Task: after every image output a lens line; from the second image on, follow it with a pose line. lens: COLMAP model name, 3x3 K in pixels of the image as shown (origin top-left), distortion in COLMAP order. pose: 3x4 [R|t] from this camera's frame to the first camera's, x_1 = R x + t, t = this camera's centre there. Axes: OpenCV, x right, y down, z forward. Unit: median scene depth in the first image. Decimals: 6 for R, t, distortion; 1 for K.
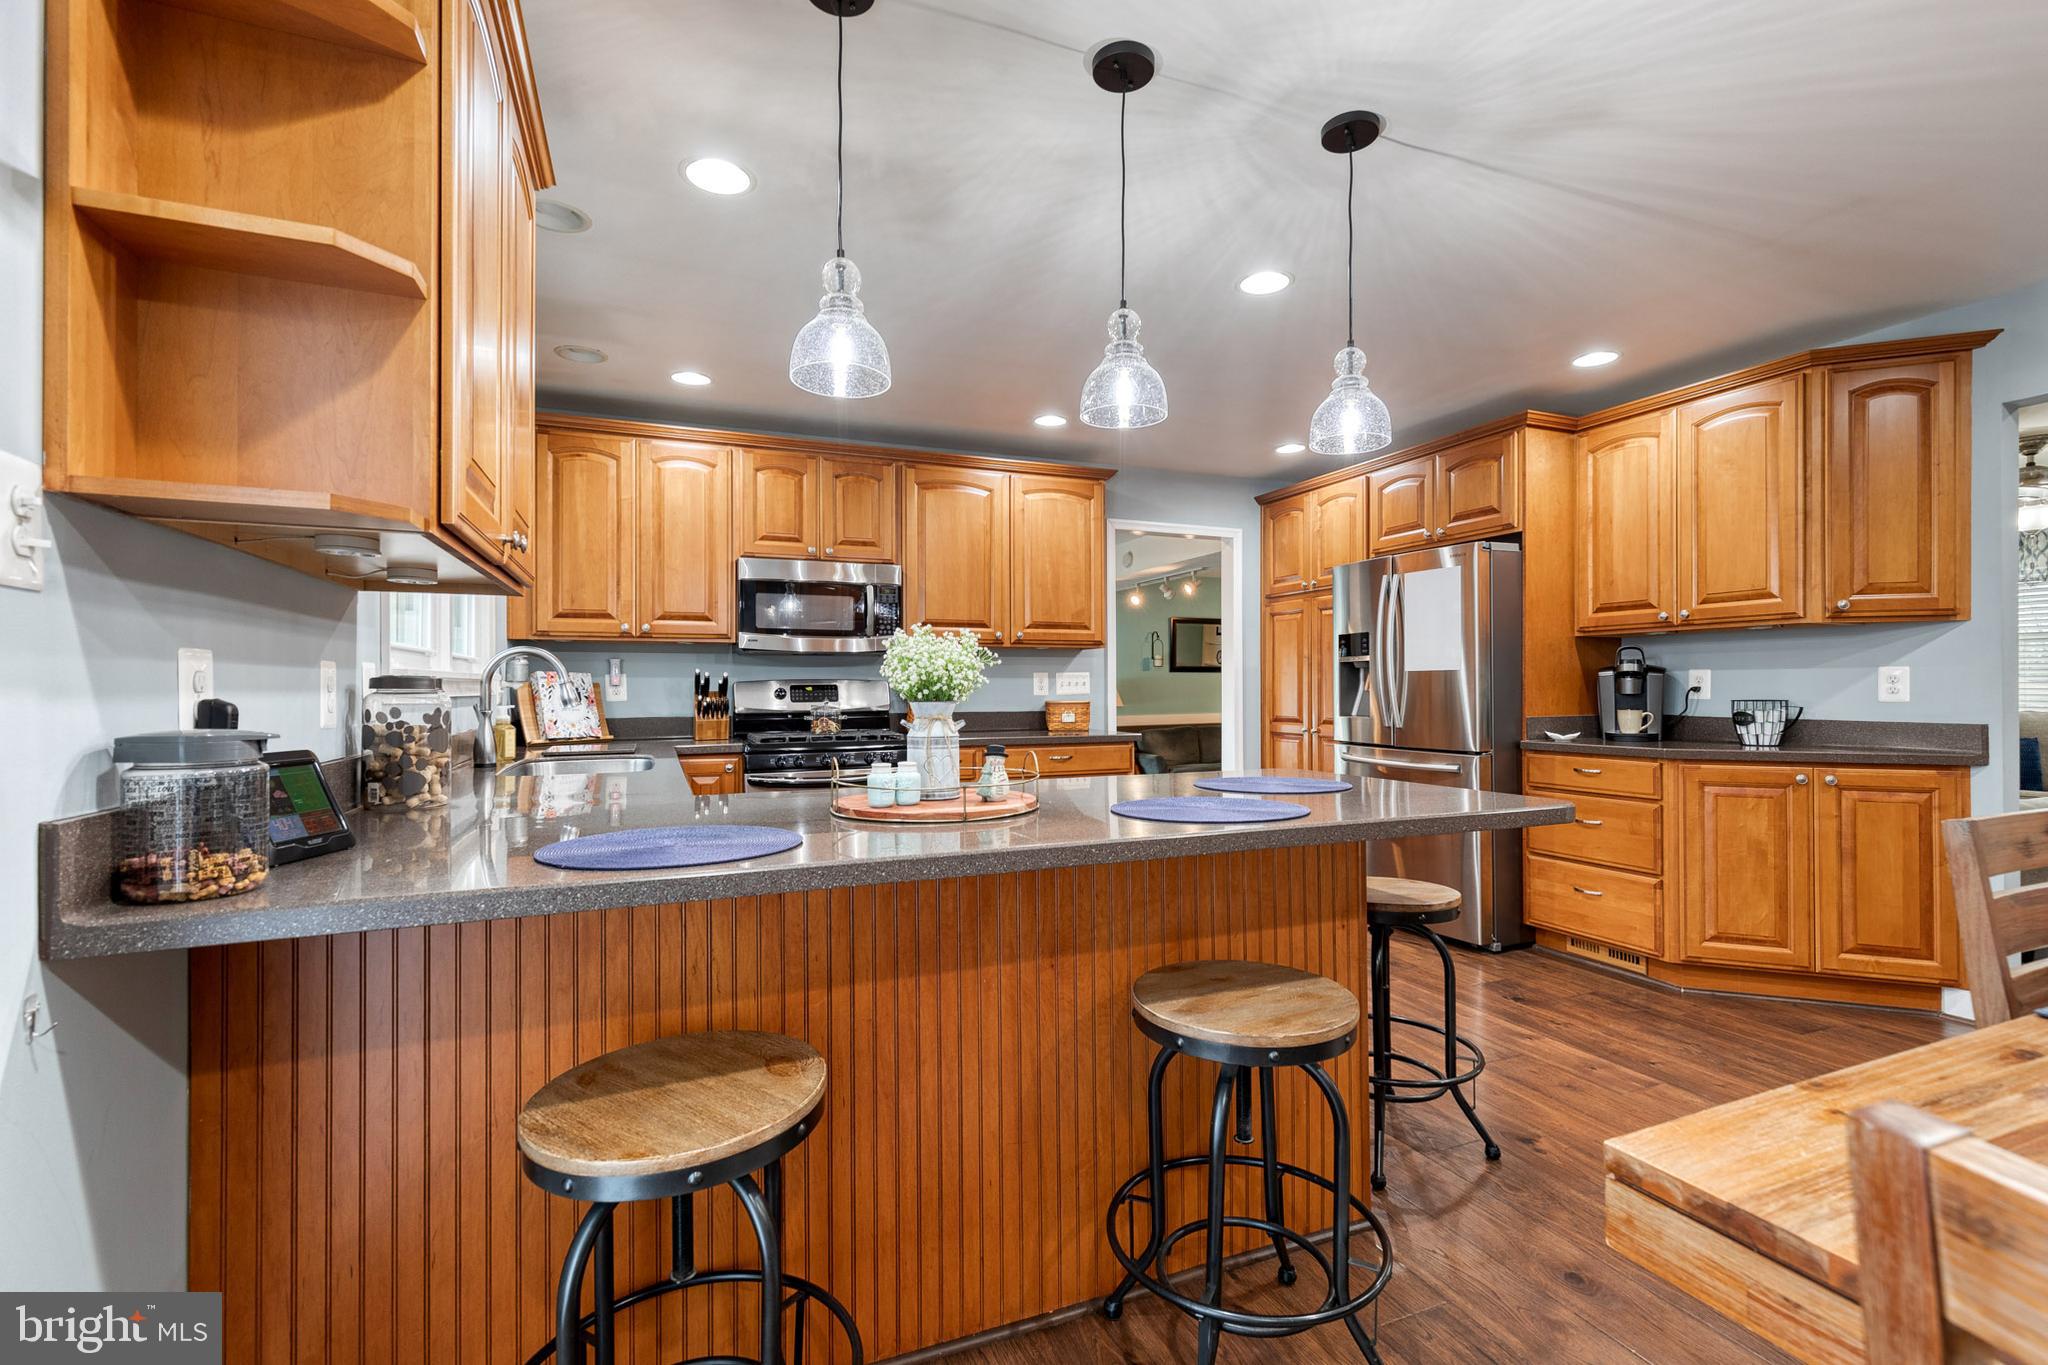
lens RADIAL K [[917.0, 0, 1042.9], [0, 917.0, 682.9], [0, 0, 1]] dist [0.011174, -0.004210]
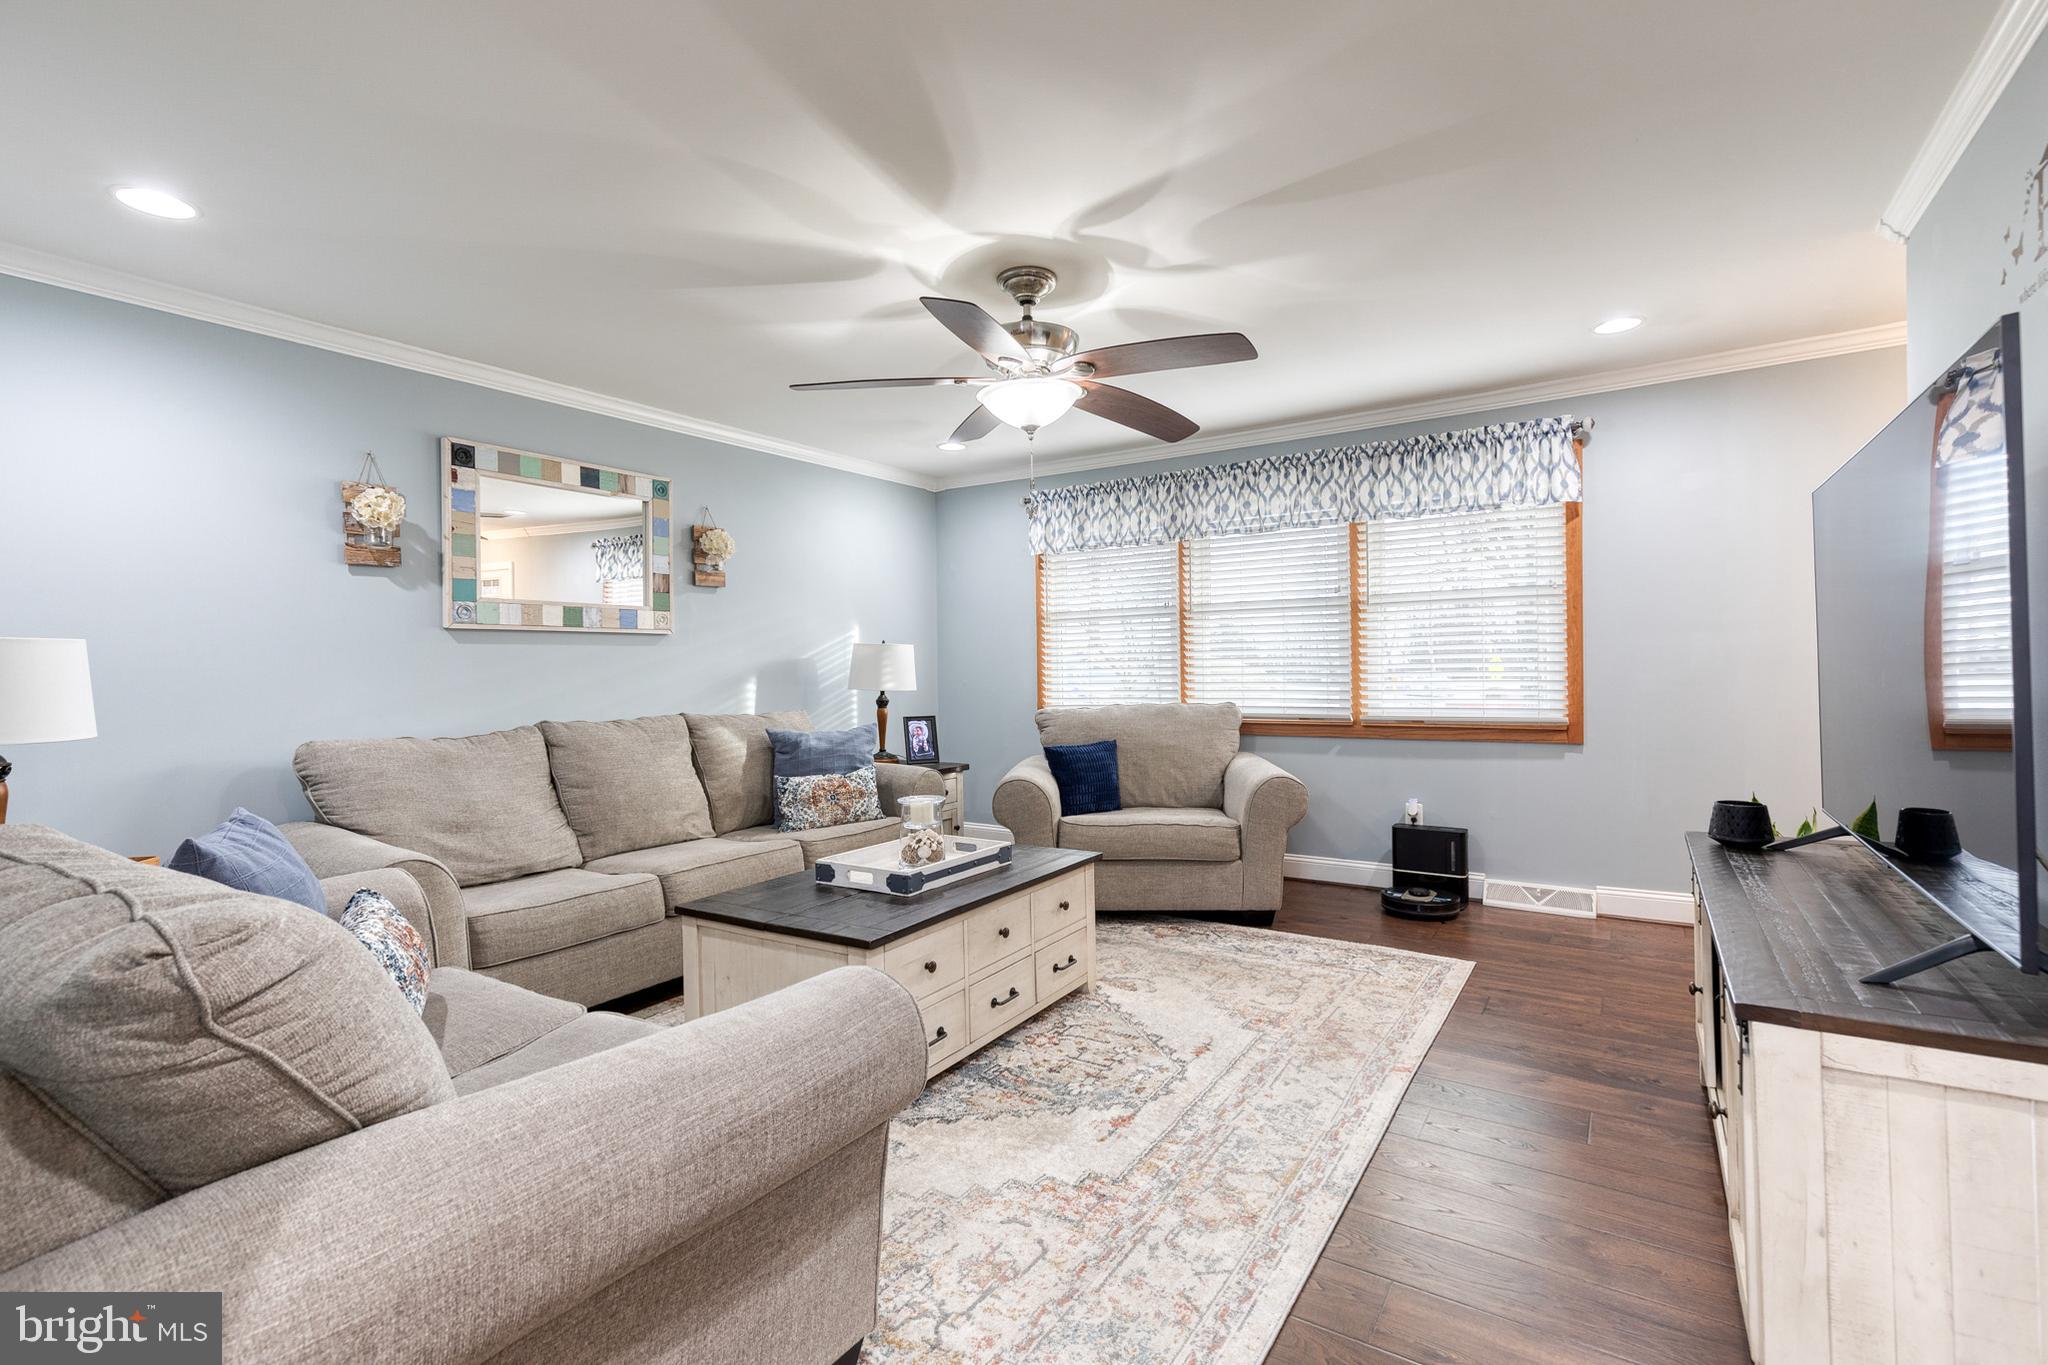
lens RADIAL K [[931.2, 0, 1043.8], [0, 931.2, 669.1], [0, 0, 1]] dist [0.011367, -0.000057]
pose [[0.825285, -0.013375, 0.564558, 1.118439], [0.012767, 0.999906, 0.005026, -0.009664], [-0.564572, 0.003060, 0.825378, 0.741780]]
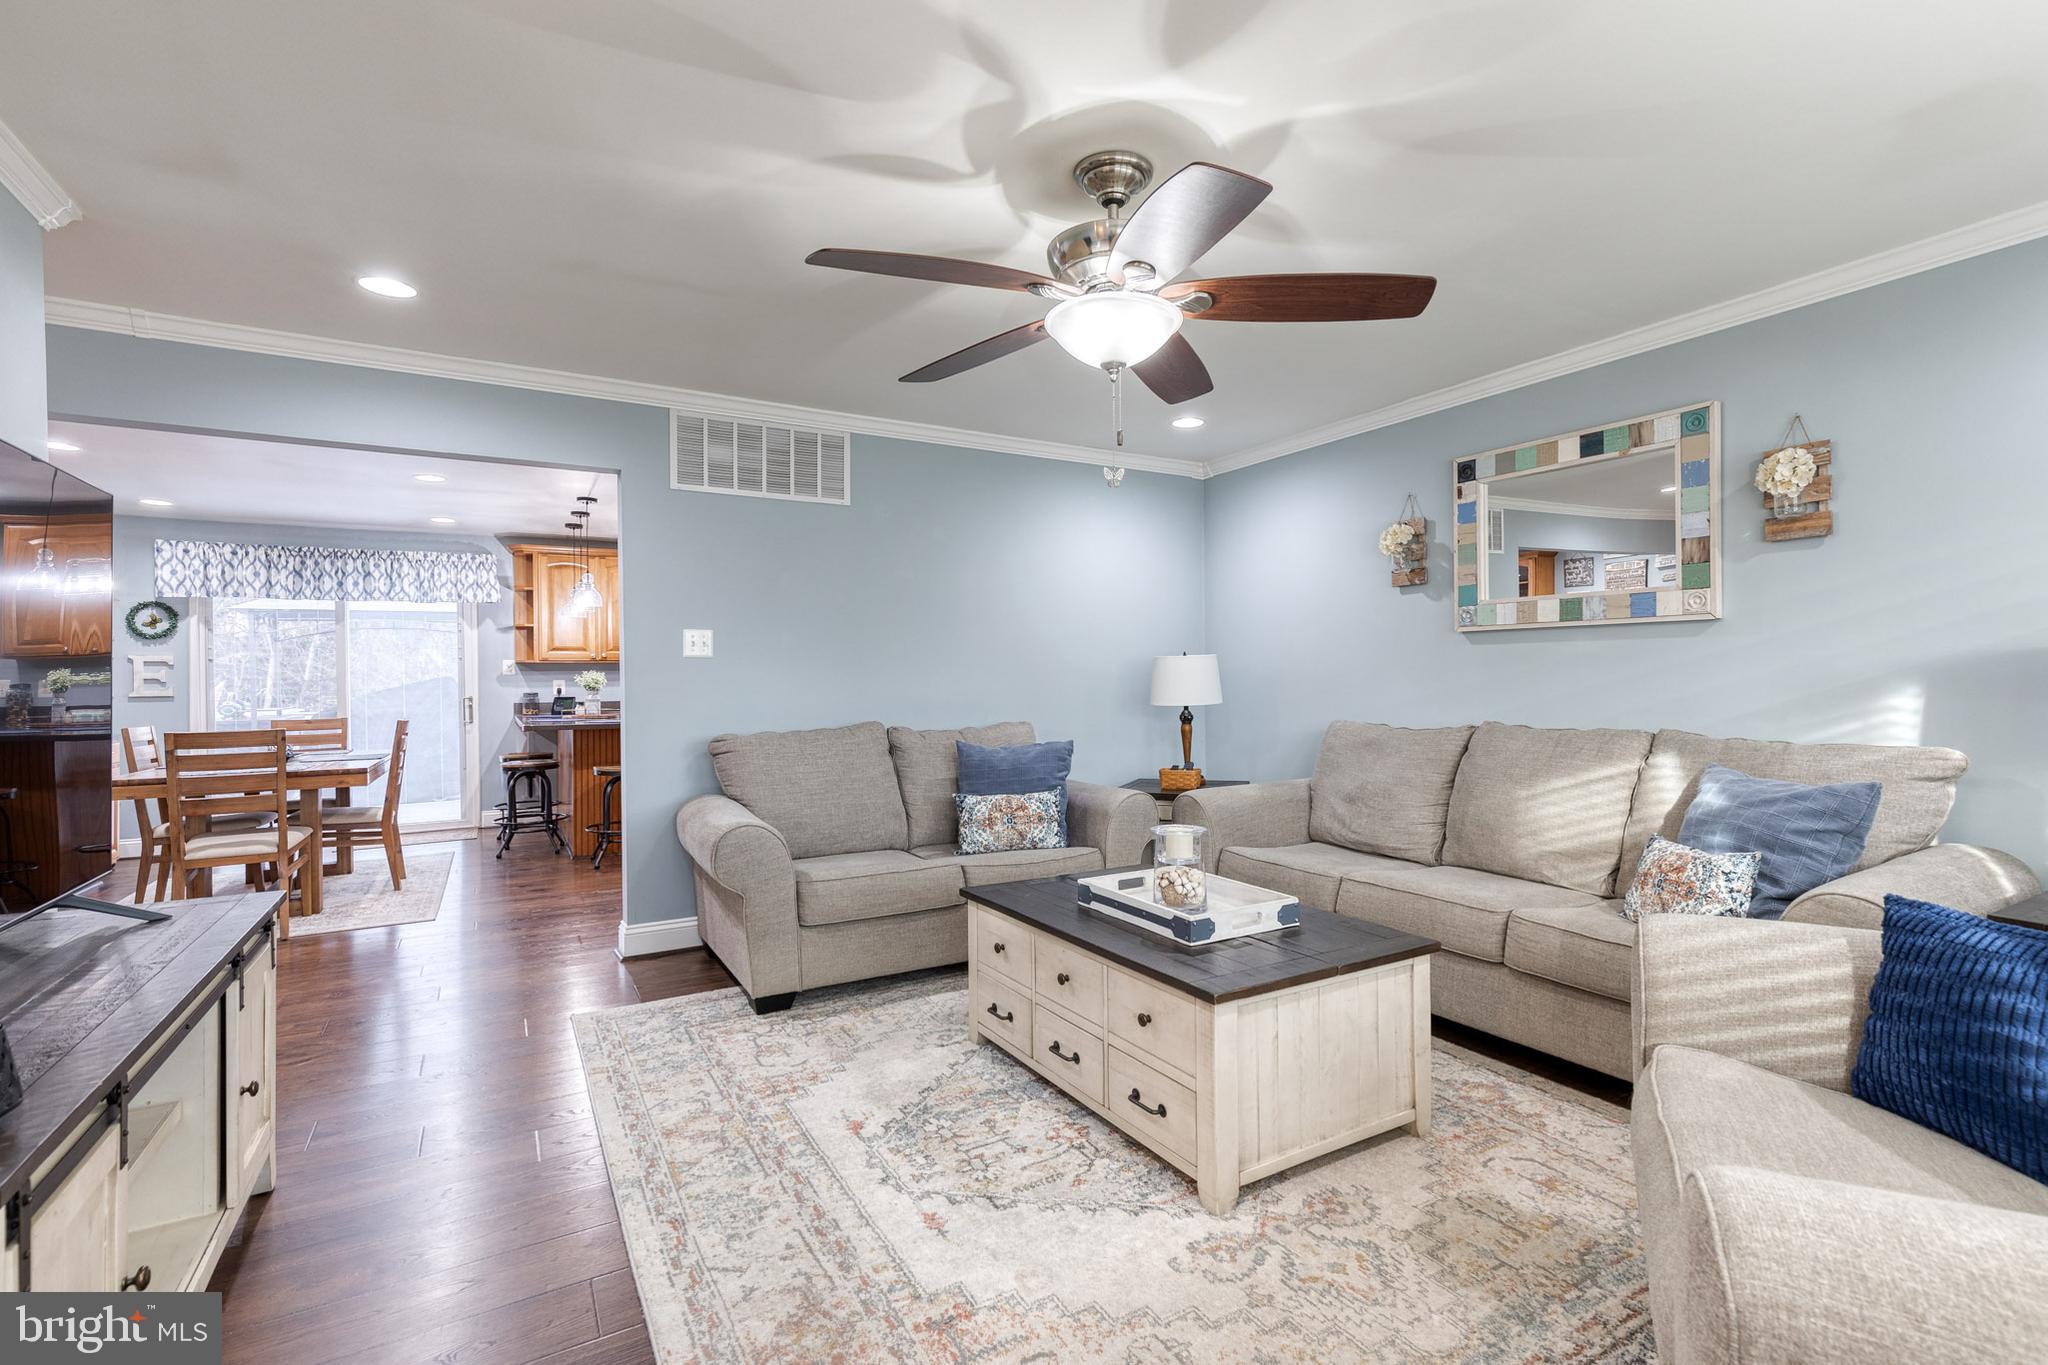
lens RADIAL K [[935.3, 0, 1042.8], [0, 935.3, 681.9], [0, 0, 1]] dist [0.010401, -0.003372]
pose [[0.131374, 0.005237, -0.991319, 2.395979], [0.012371, 0.999900, 0.006922, -0.011430], [0.991256, -0.013173, 0.131296, 1.394770]]
